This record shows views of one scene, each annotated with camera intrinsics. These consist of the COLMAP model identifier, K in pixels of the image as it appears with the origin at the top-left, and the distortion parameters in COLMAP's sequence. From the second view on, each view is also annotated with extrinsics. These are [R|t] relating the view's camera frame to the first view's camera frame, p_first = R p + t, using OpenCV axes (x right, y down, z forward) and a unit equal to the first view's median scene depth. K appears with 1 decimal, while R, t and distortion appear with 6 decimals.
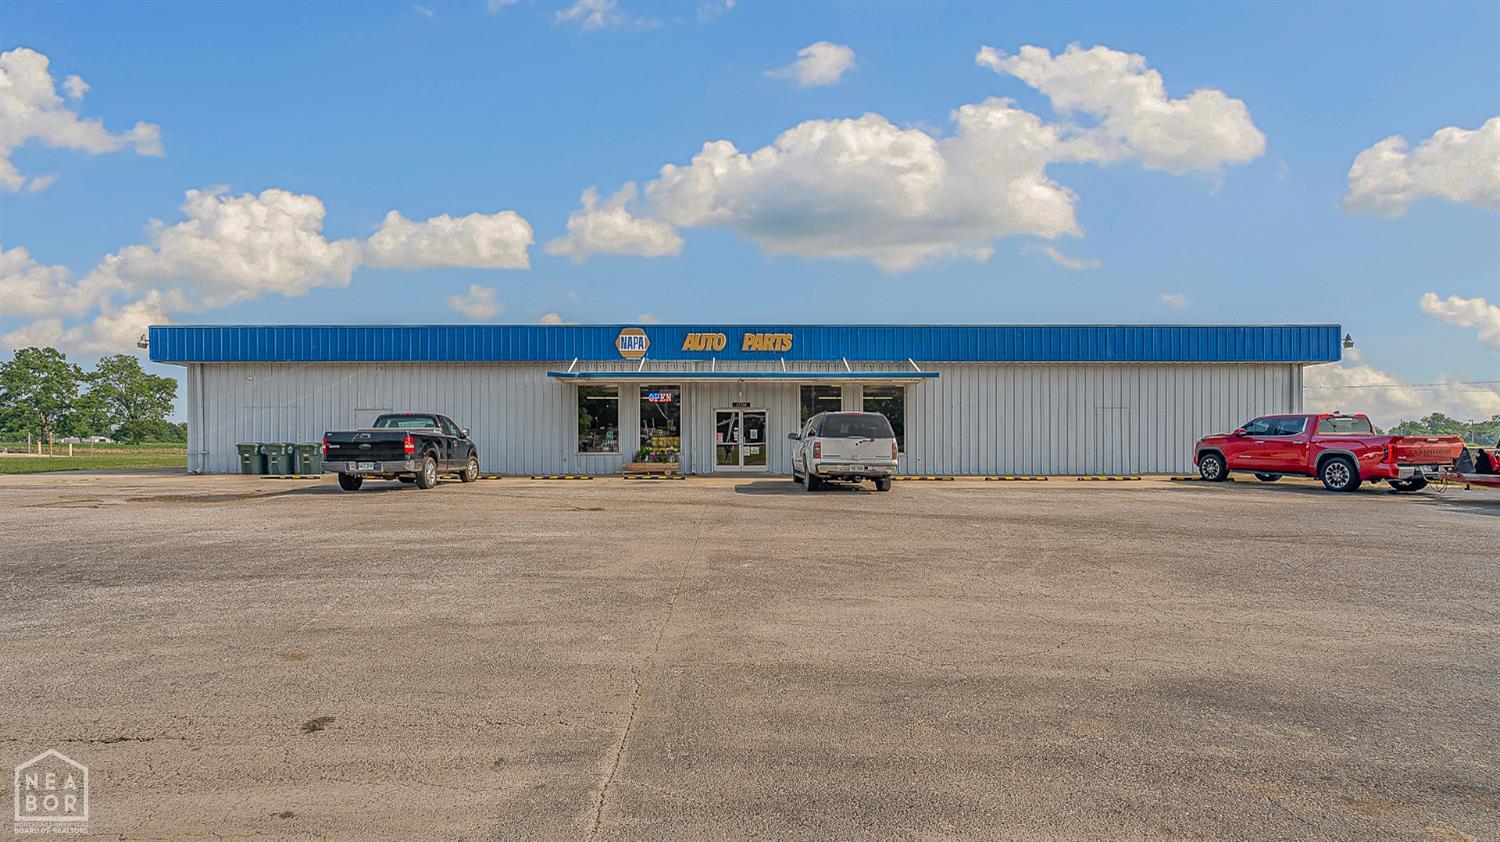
lens RADIAL K [[673.7, 0, 749.1], [0, 673.7, 453.4], [0, 0, 1]] dist [-0.001155, 0.000241]
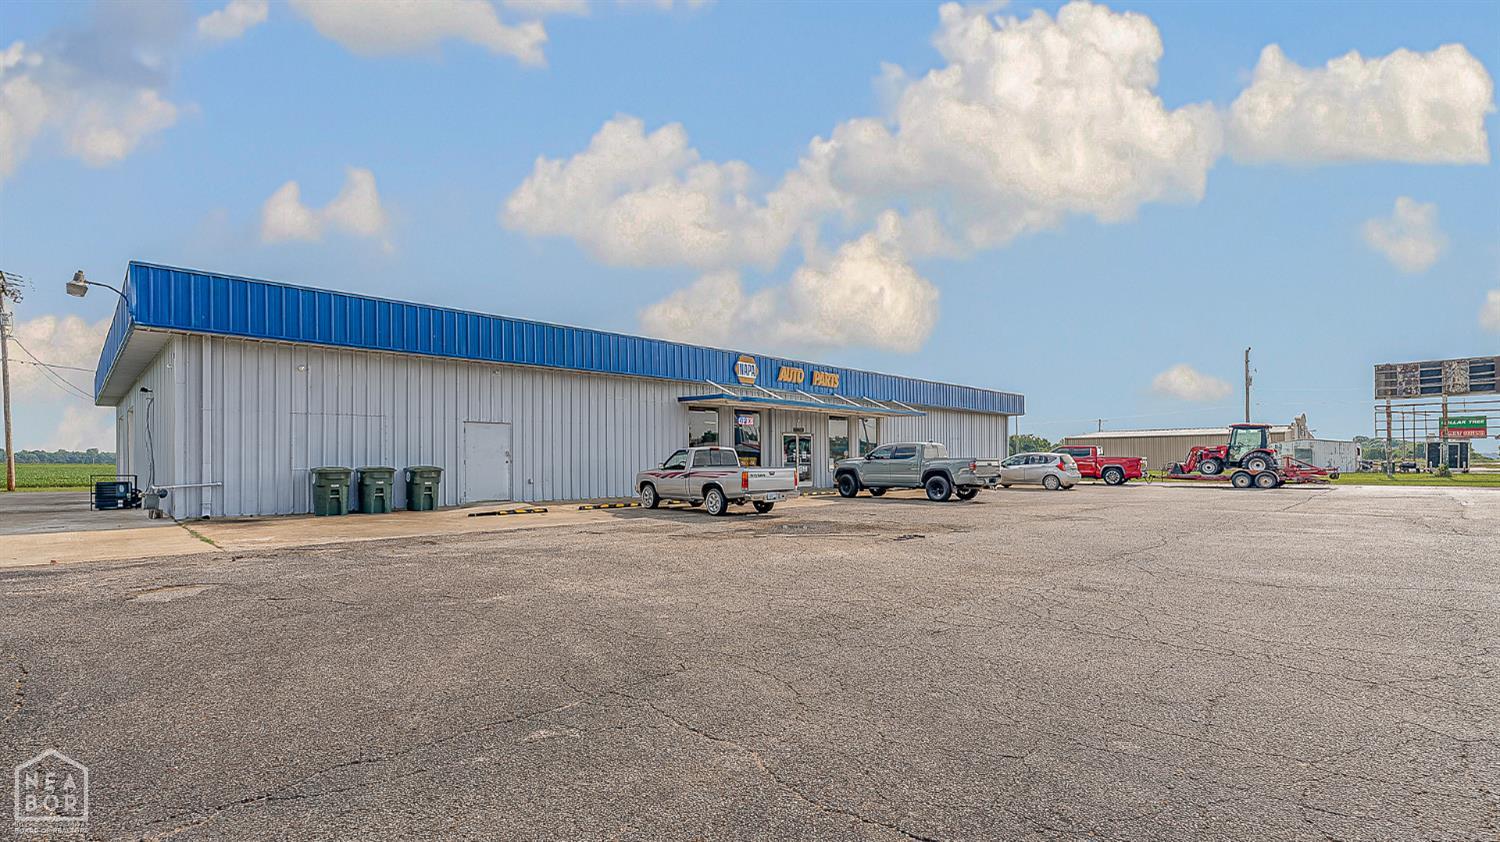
lens RADIAL K [[673.7, 0, 749.1], [0, 673.7, 453.4], [0, 0, 1]] dist [-0.001155, 0.000241]
pose [[0.707532, 0.004027, 0.706669, -0.927271], [0.014686, 0.999684, -0.020401, -0.009513], [-0.706528, 0.024813, 0.707250, 0.243170]]
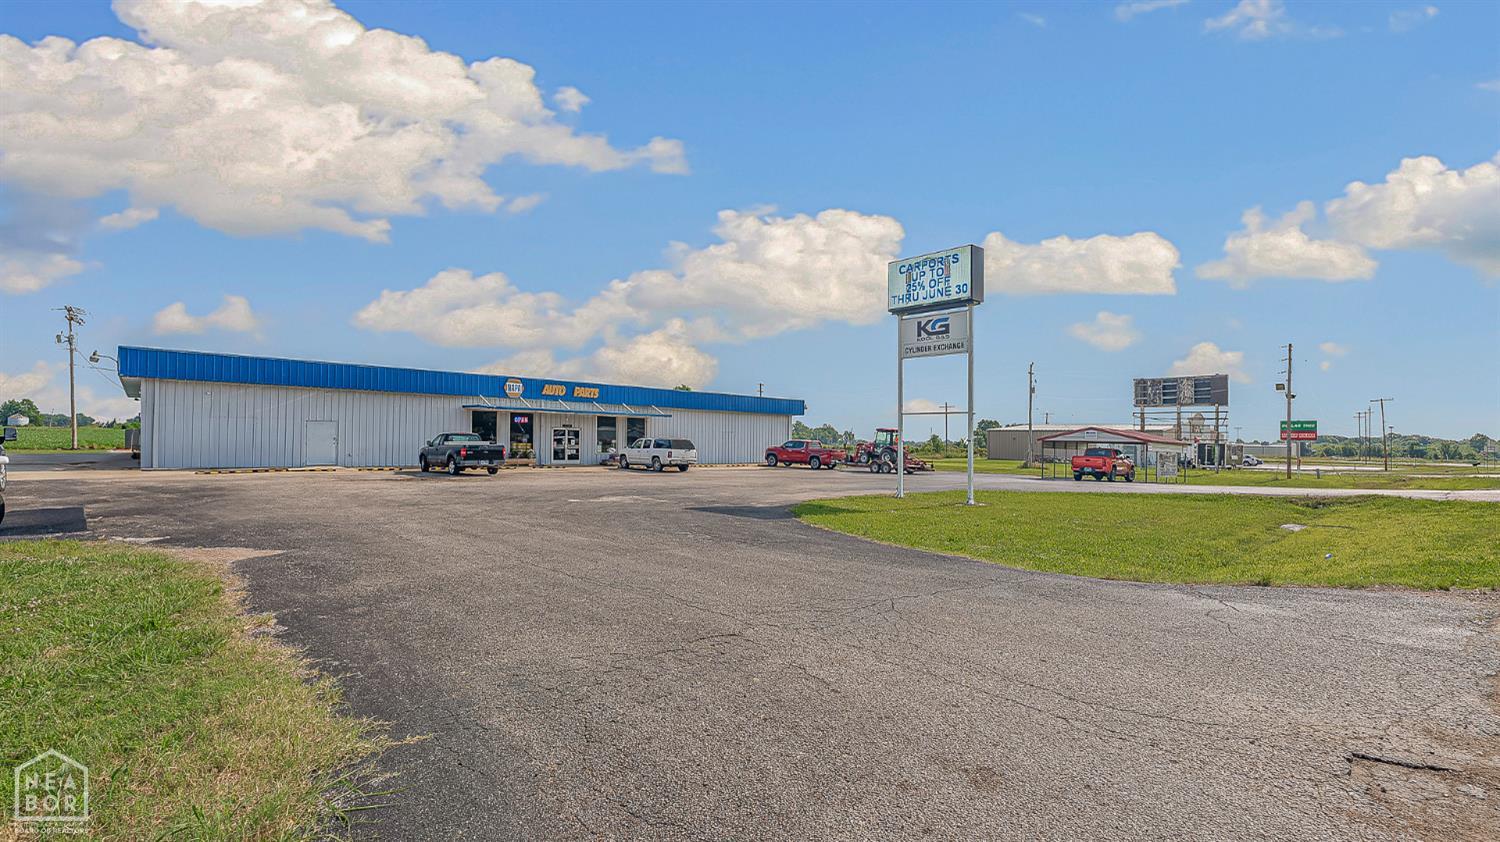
lens RADIAL K [[673.7, 0, 749.1], [0, 673.7, 453.4], [0, 0, 1]] dist [-0.001155, 0.000241]
pose [[0.746172, 0.003287, 0.665745, -0.855982], [-0.011743, 0.999897, 0.008225, -0.020673], [-0.665649, -0.013955, 0.746134, -0.652403]]
